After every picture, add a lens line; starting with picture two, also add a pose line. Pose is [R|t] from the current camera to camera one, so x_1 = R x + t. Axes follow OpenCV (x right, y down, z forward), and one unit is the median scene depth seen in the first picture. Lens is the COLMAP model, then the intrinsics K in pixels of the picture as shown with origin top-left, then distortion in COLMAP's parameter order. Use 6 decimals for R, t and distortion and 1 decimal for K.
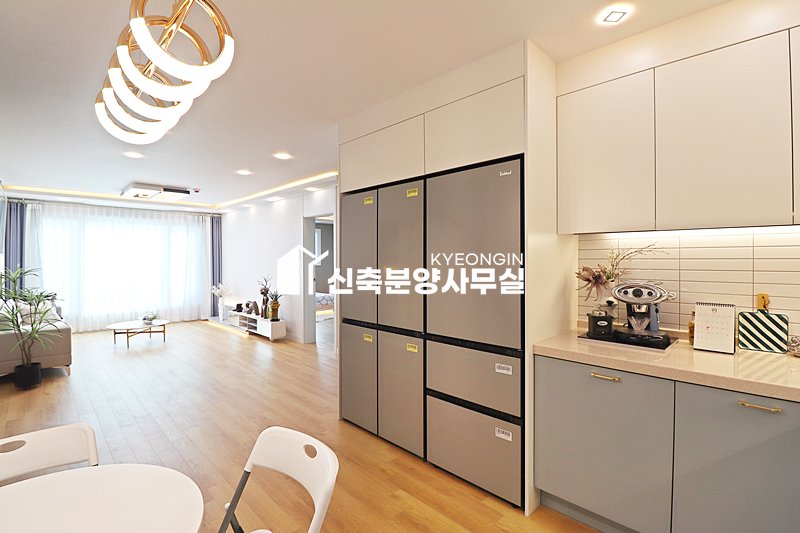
lens RADIAL K [[368.1, 0, 399.3], [0, 368.1, 259.1], [0, 0, 1]] dist [-0.001678, -0.013681]
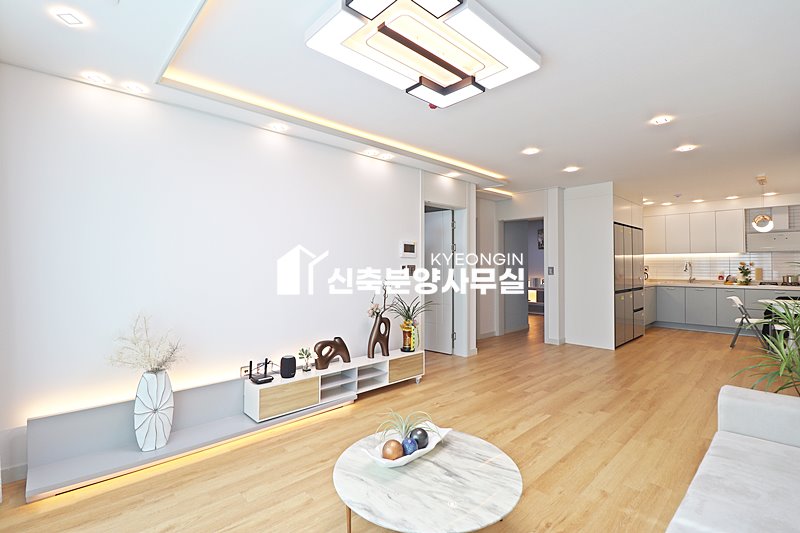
lens RADIAL K [[371.9, 0, 399.4], [0, 371.9, 258.5], [0, 0, 1]] dist [0.001388, -0.016048]
pose [[0.030725, 0.023717, 0.999246, -0.948841], [0.003350, 0.999710, -0.023831, 0.021515], [-0.999522, 0.004080, 0.030637, 0.954069]]
